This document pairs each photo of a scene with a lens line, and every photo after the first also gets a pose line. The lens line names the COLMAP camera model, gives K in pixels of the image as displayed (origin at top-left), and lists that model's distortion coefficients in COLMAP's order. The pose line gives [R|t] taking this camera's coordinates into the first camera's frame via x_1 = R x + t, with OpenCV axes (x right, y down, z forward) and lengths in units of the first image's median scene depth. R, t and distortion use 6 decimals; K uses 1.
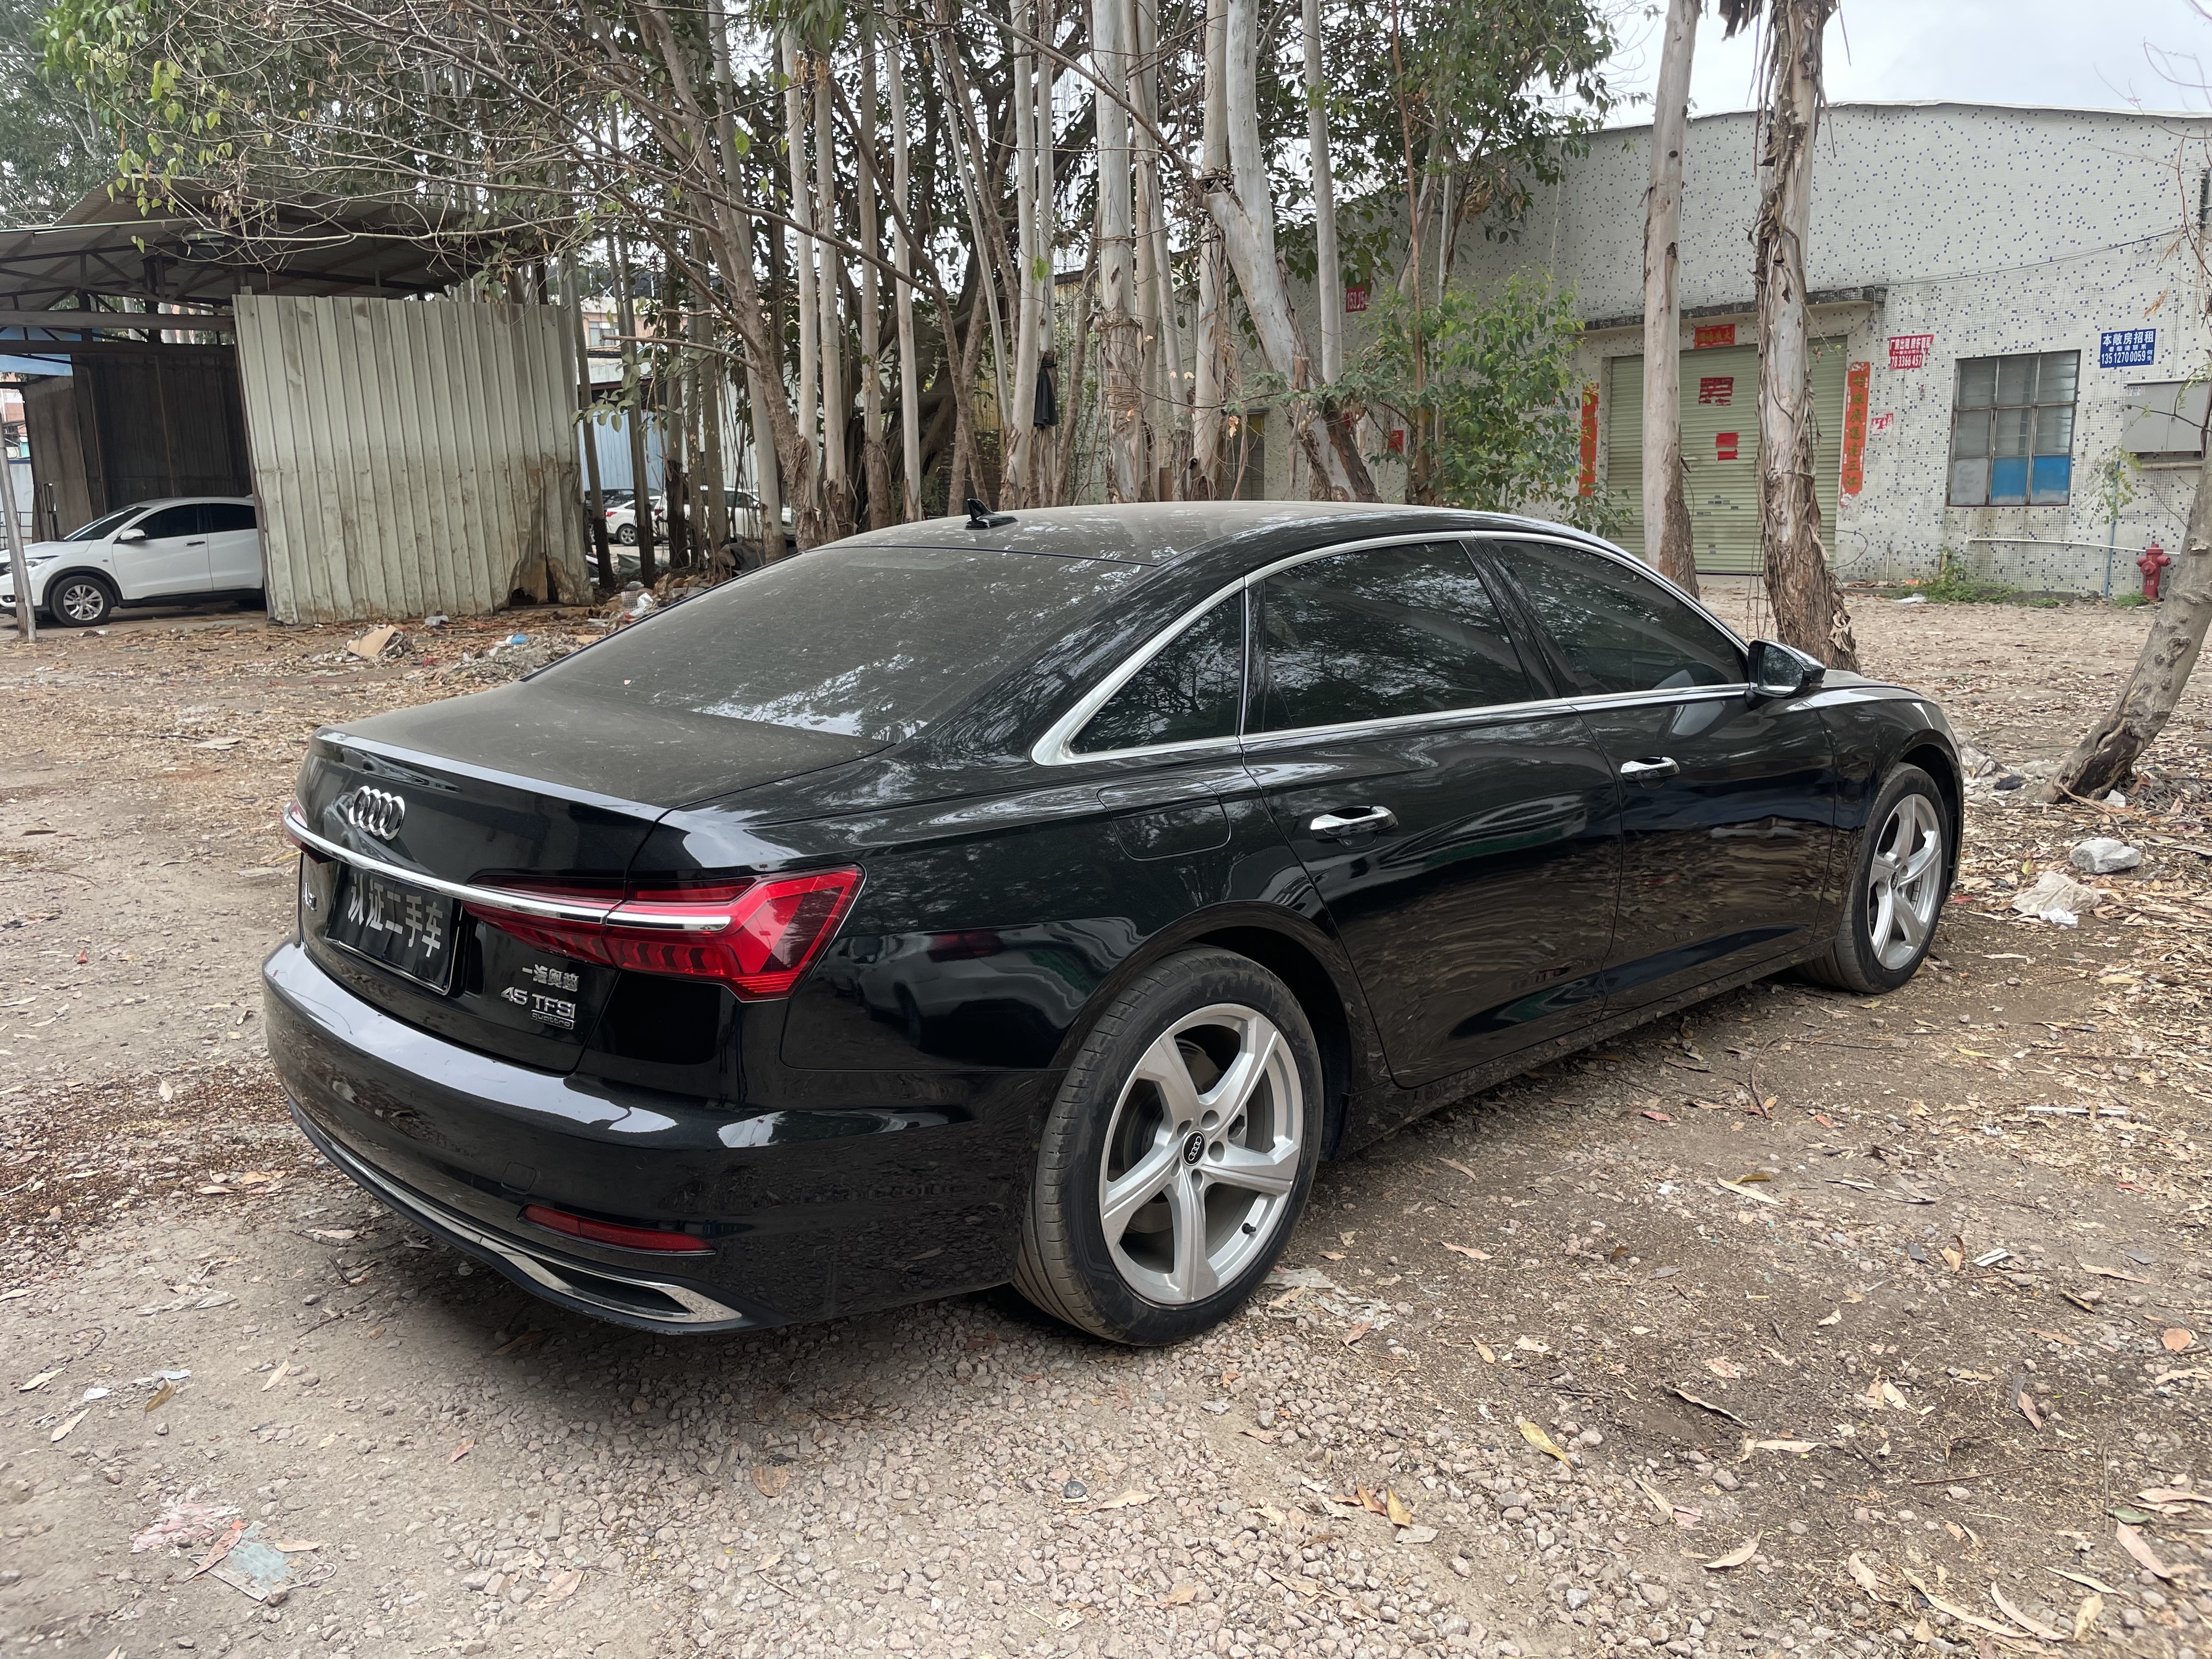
lens RADIAL K [[1693.8, 0, 1107.7], [0, 1693.8, 831.2], [0, 0, 1]] dist [-0.005632, -0.009473]
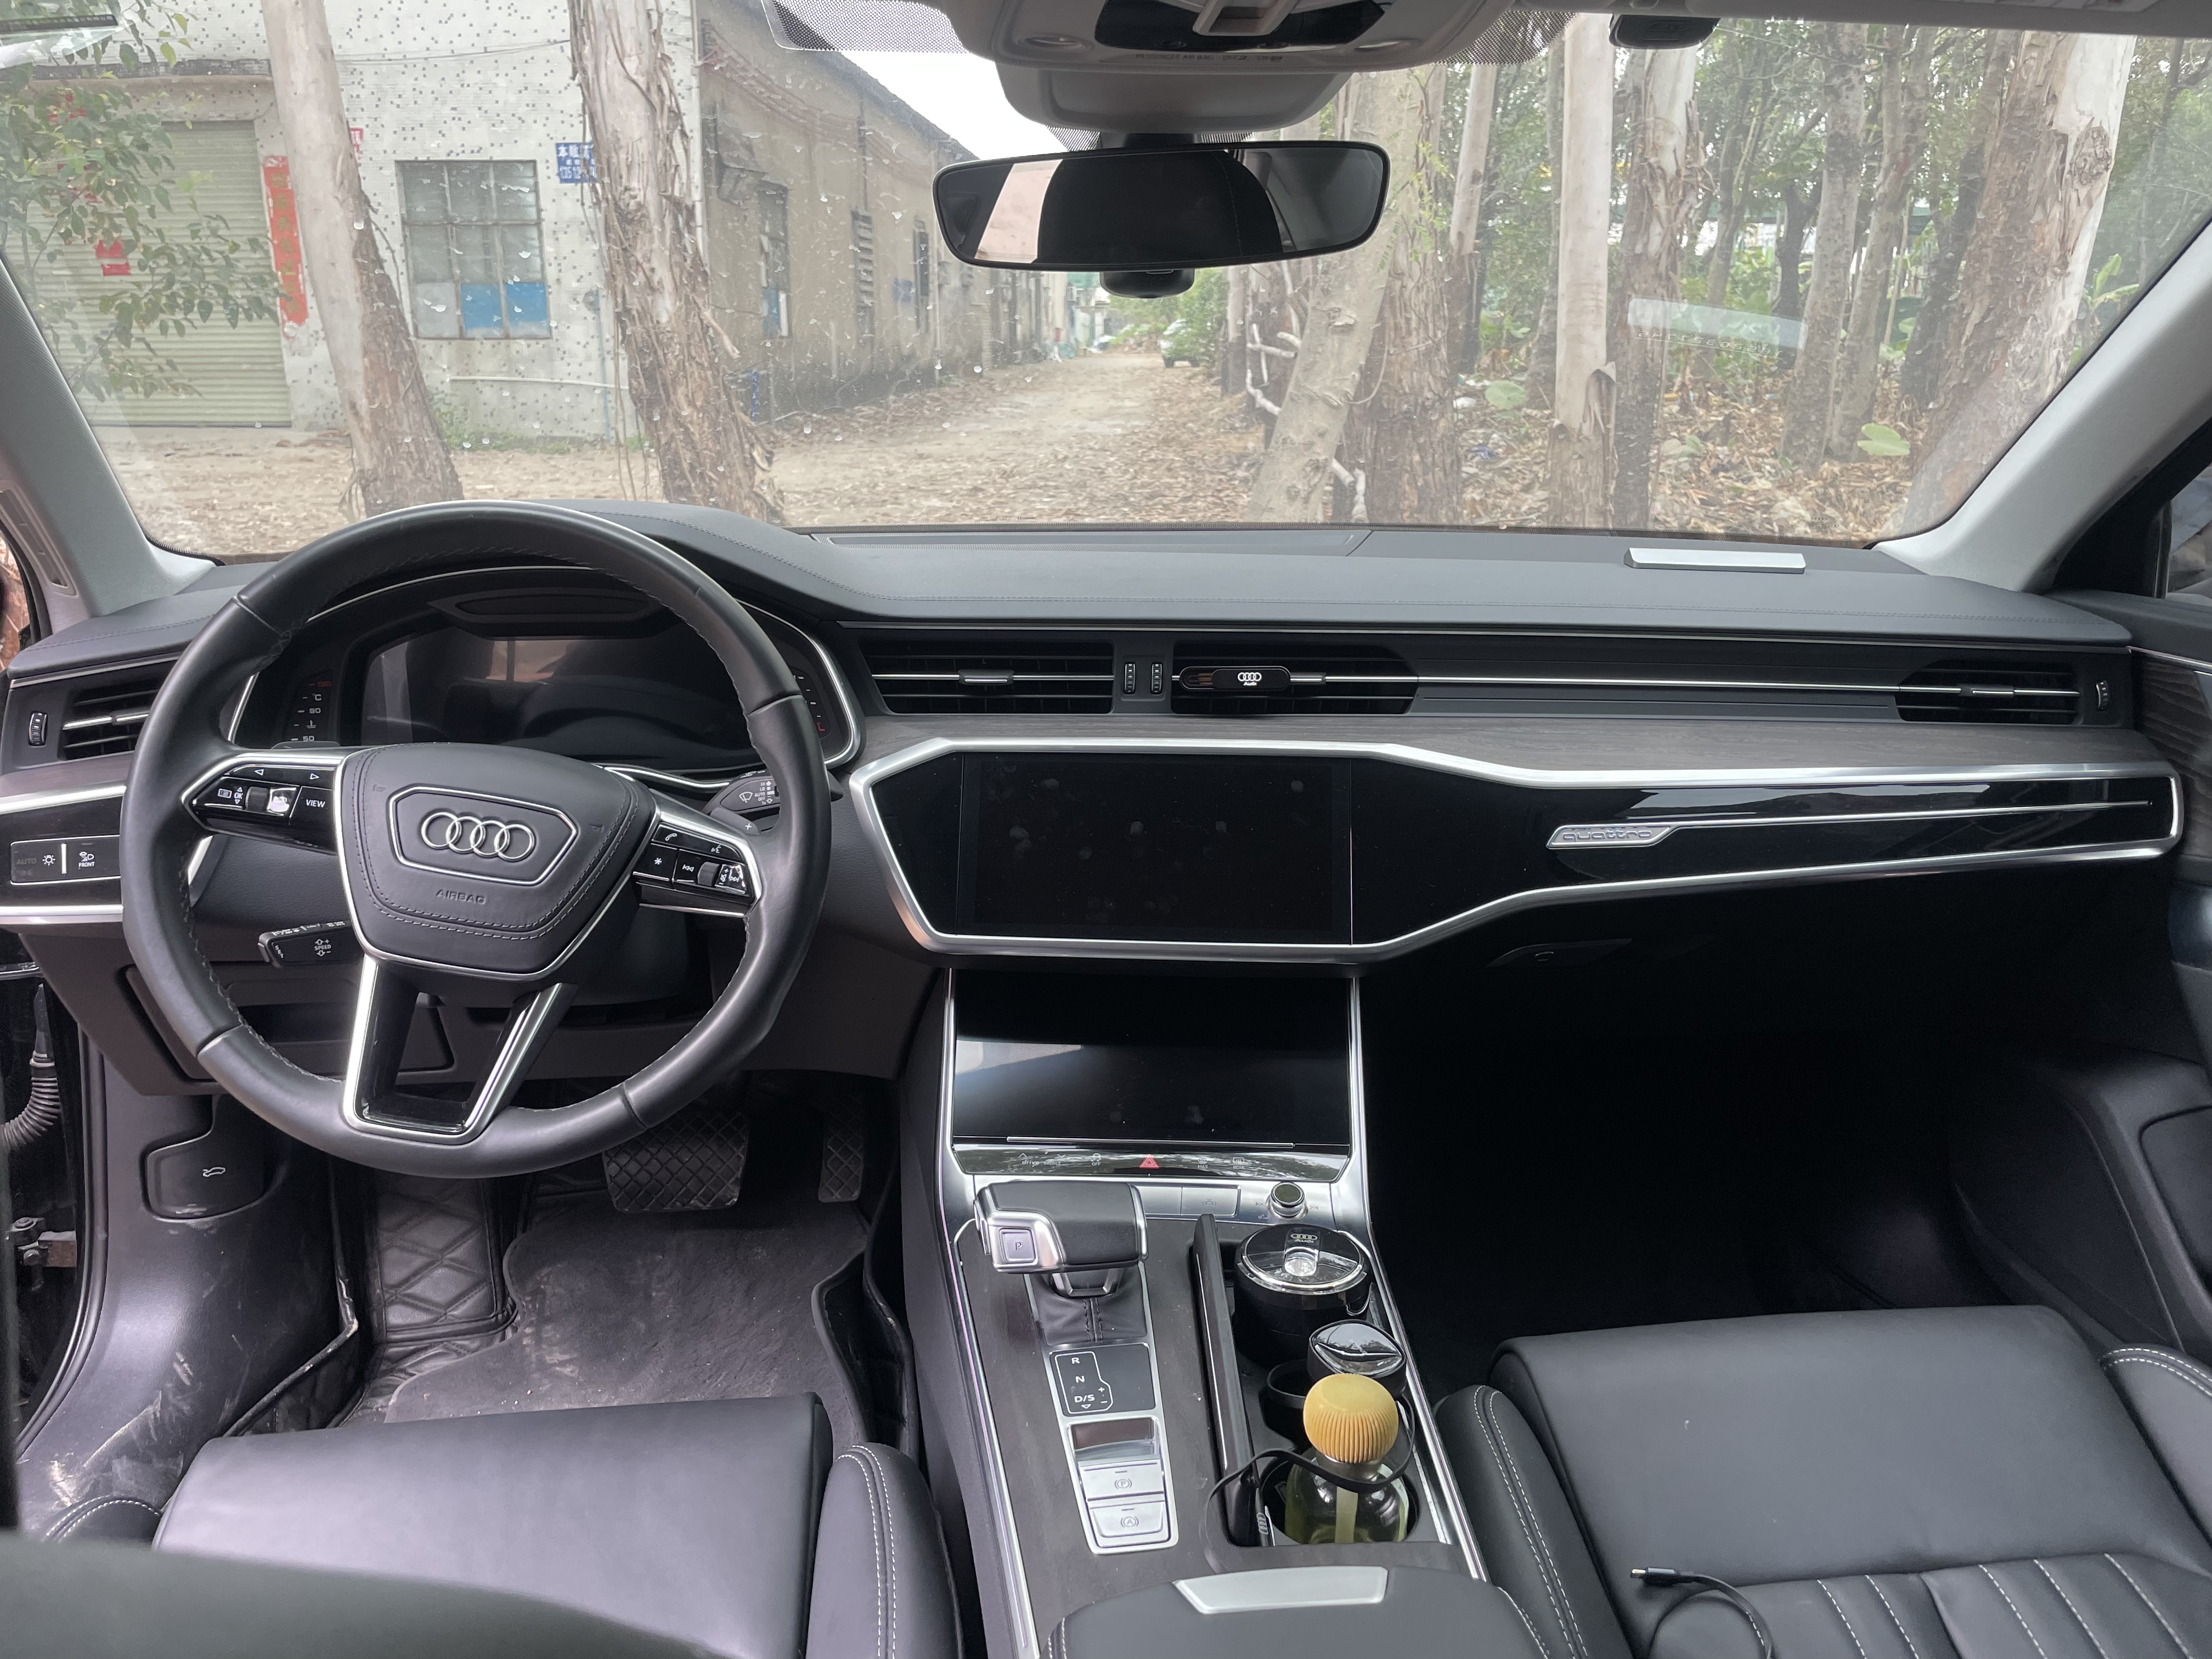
lens RADIAL K [[1693.8, 0, 1105.0], [0, 1693.8, 823.6], [0, 0, 1]] dist [-0.005632, -0.009473]
pose [[0.611906, -0.198080, 0.765726, 0.008199], [0.140361, 0.979961, 0.141335, -0.025975], [-0.778377, 0.020994, 0.627446, 0.211060]]
